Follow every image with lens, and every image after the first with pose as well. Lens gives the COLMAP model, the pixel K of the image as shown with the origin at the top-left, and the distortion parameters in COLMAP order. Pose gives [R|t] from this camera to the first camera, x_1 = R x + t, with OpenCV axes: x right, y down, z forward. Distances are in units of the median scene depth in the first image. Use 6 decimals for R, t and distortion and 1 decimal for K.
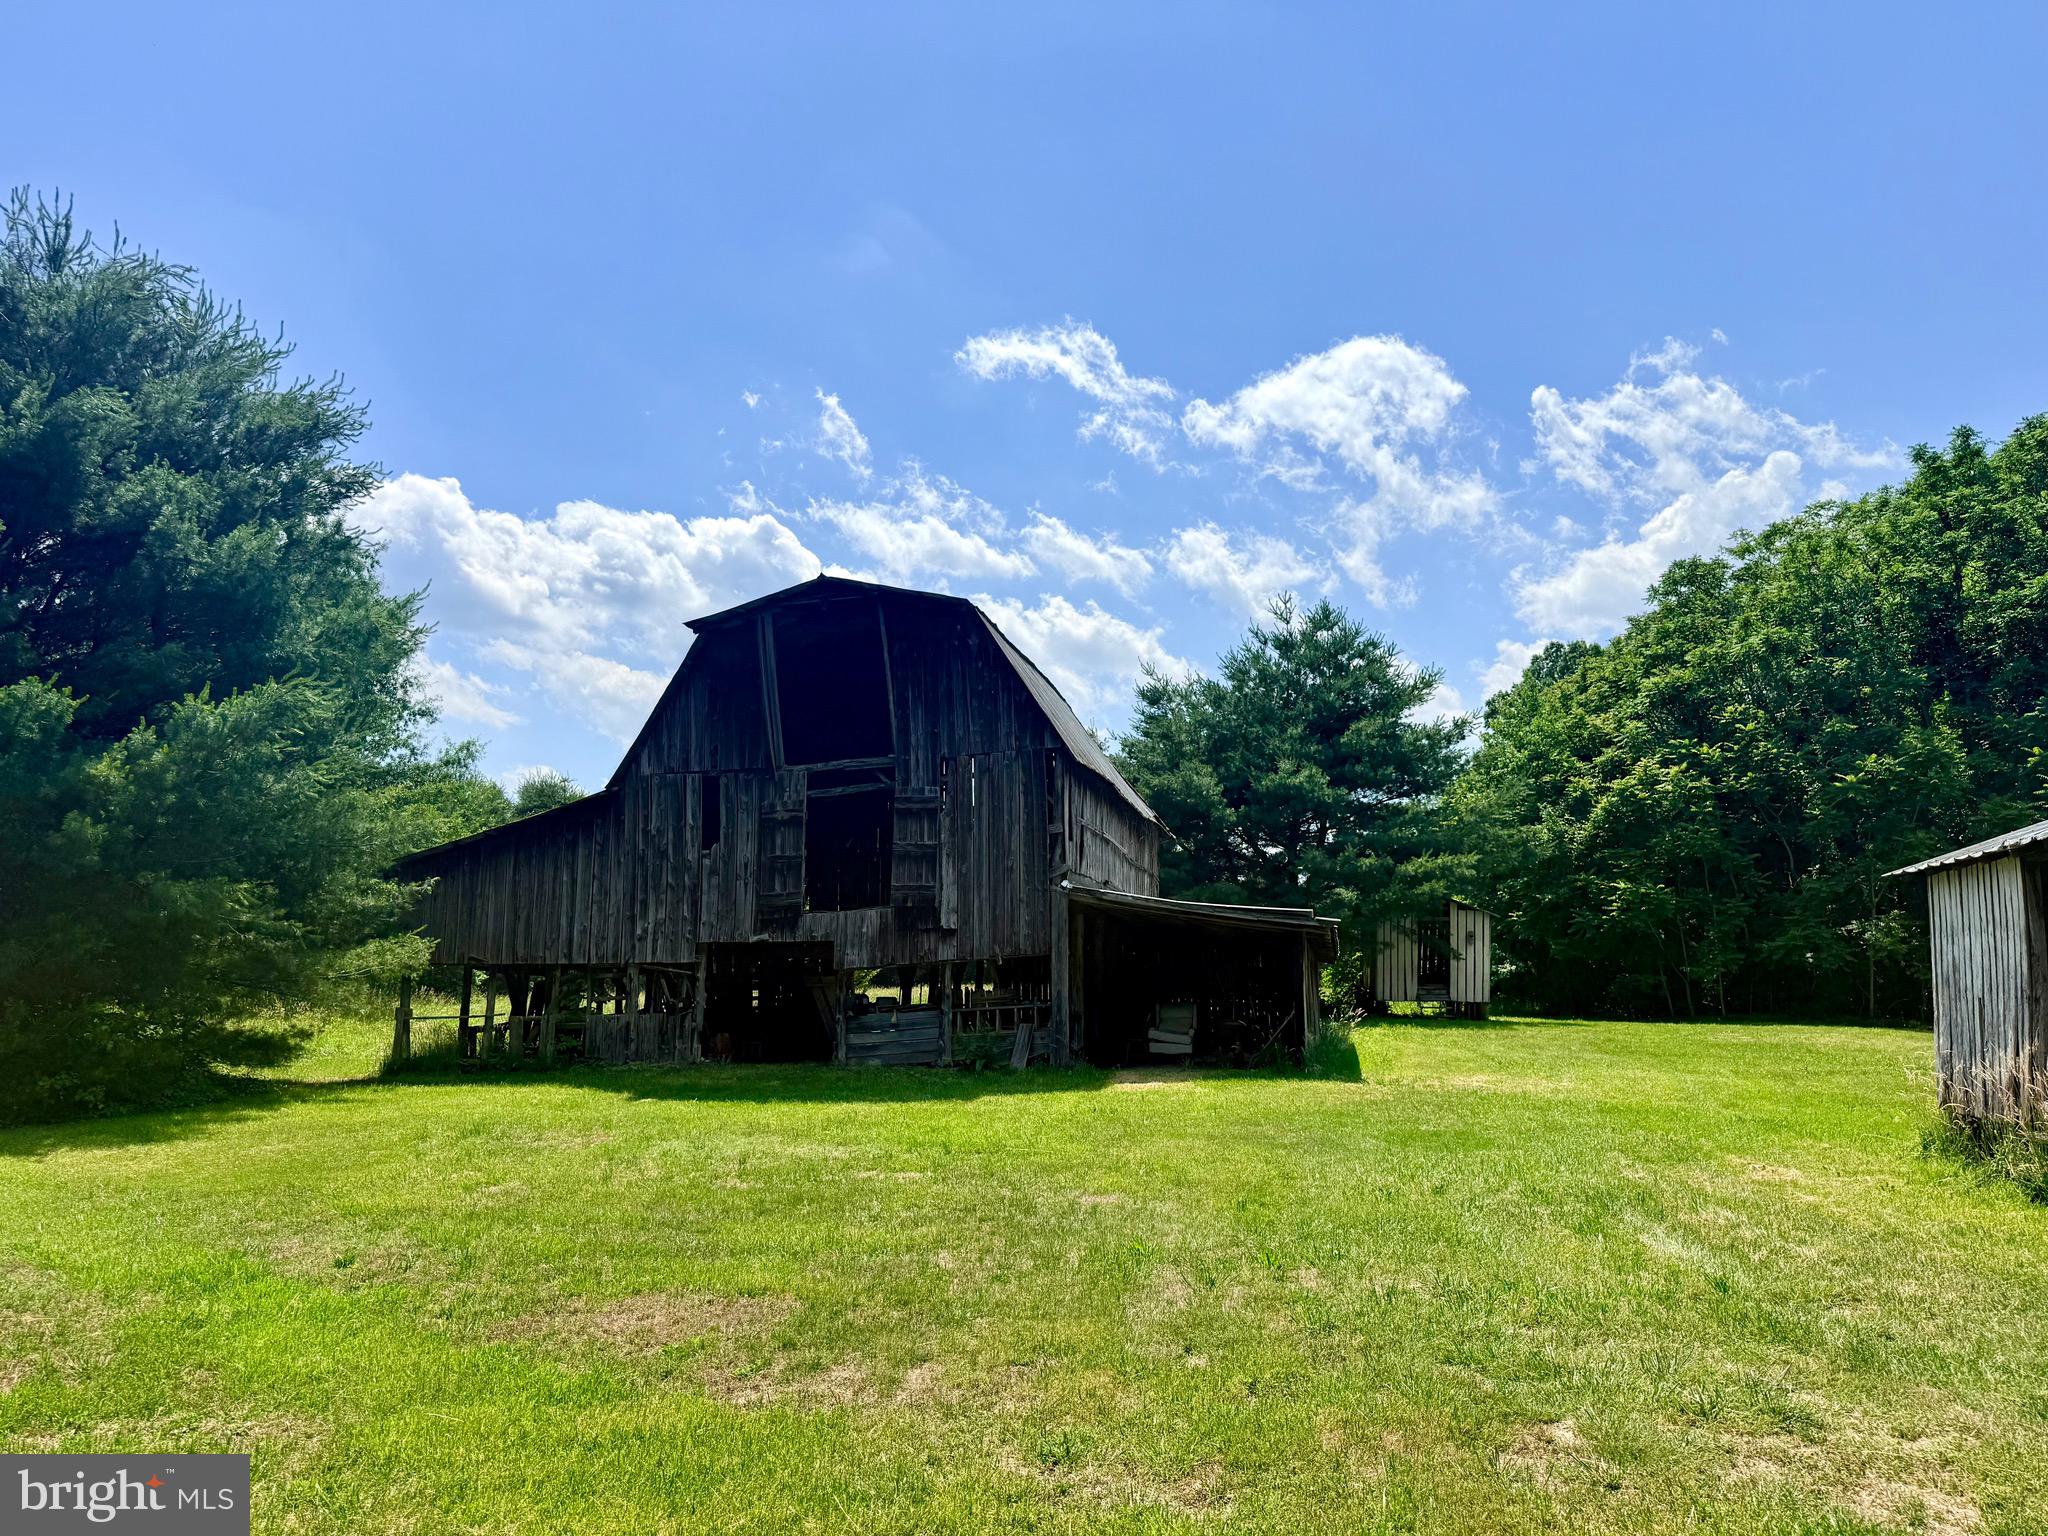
lens RADIAL K [[1451.0, 0, 1013.0], [0, 1451.0, 769.4], [0, 0, 1]] dist [0.125684, -0.216267]
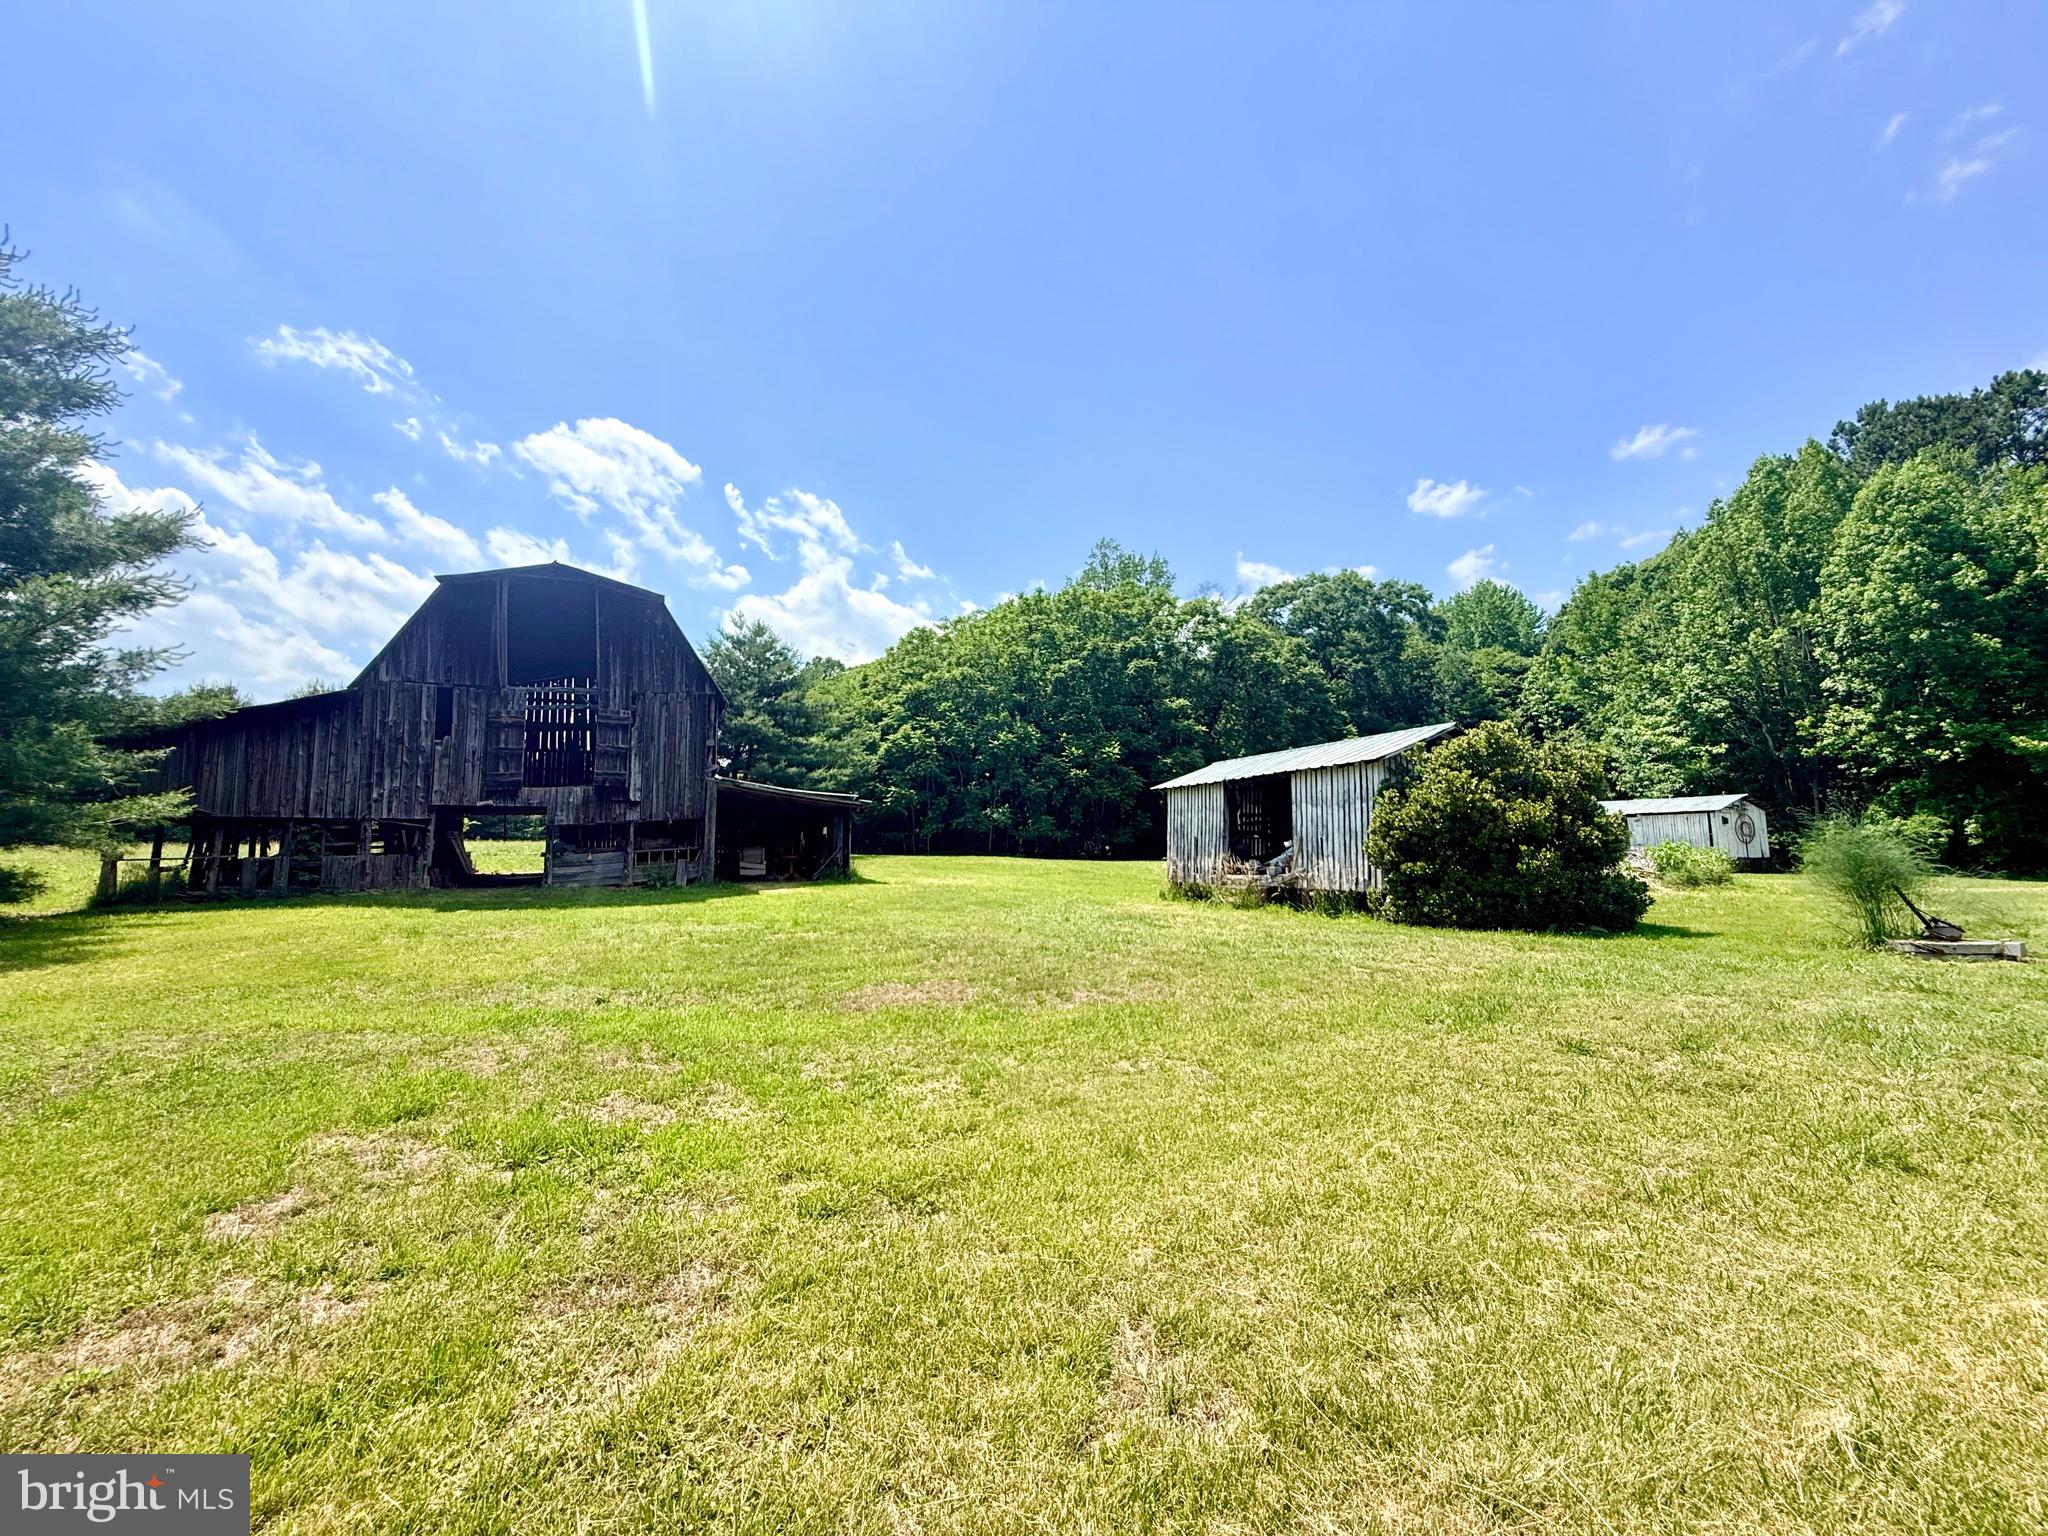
lens RADIAL K [[828.5, 0, 1024.0], [0, 828.5, 768.0], [0, 0, 1]] dist [-0.000520, -0.000049]
pose [[0.792210, 0.053316, 0.607915, -0.246193], [-0.087890, 0.995759, 0.027205, 0.011087], [-0.603887, -0.074982, 0.793536, 0.024599]]
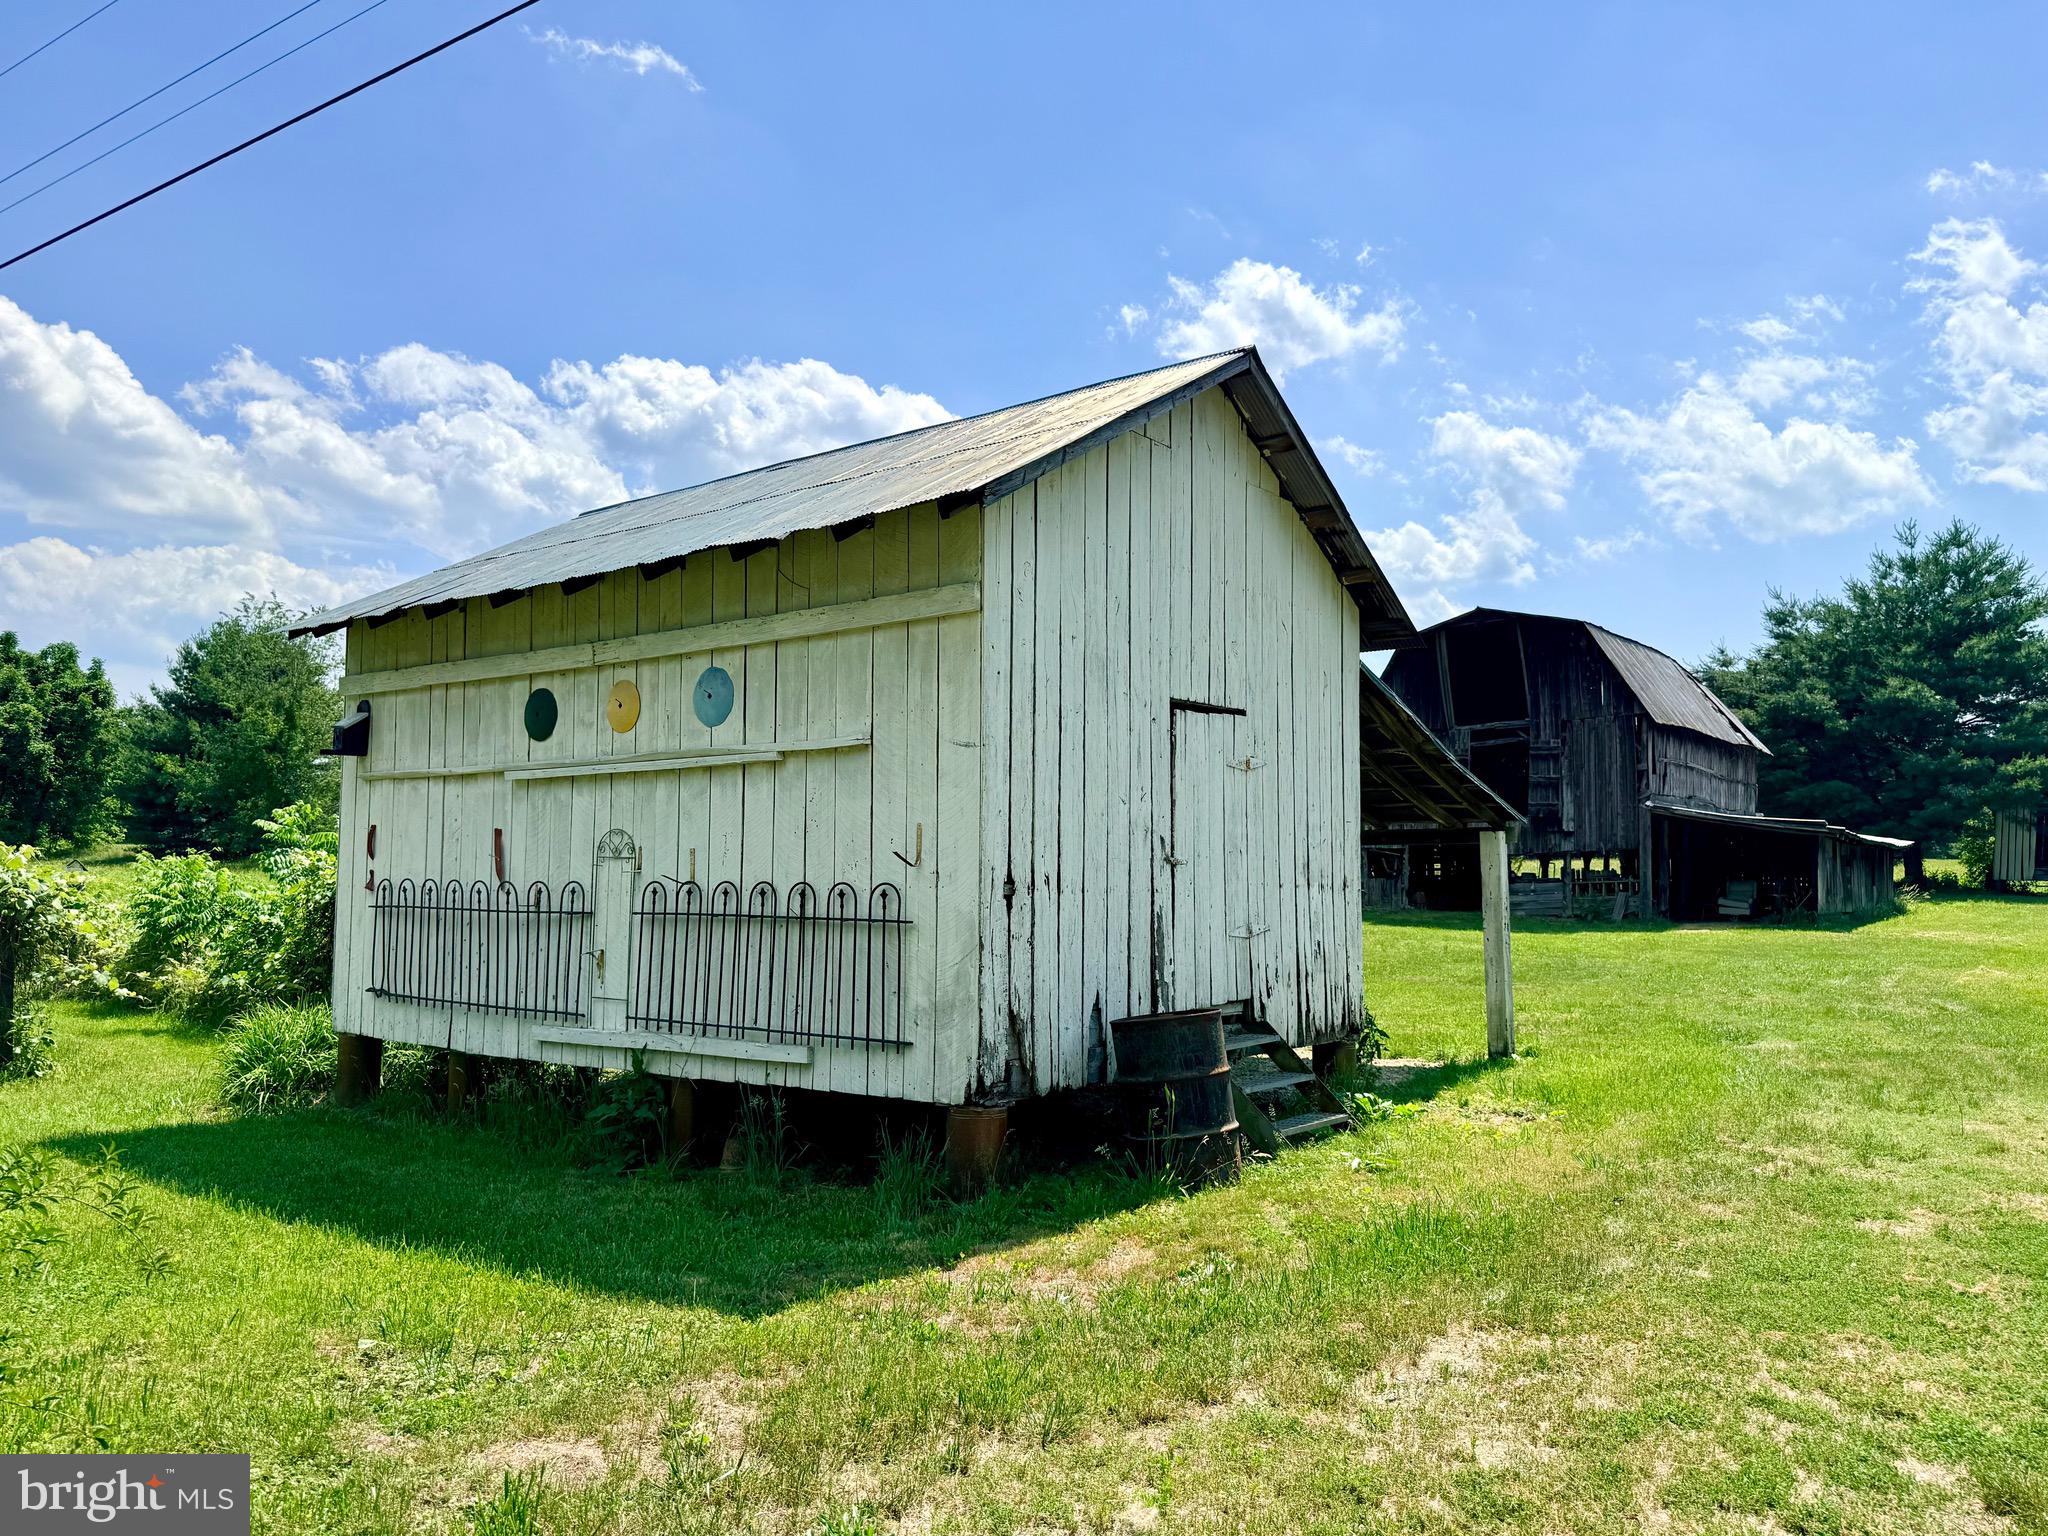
lens RADIAL K [[1451.0, 0, 1013.0], [0, 1451.0, 769.4], [0, 0, 1]] dist [0.125684, -0.216267]
pose [[0.902653, -0.010605, -0.430239, 0.092888], [0.051120, 0.995261, 0.082719, -0.111683], [0.427323, -0.096660, 0.898917, -0.636372]]
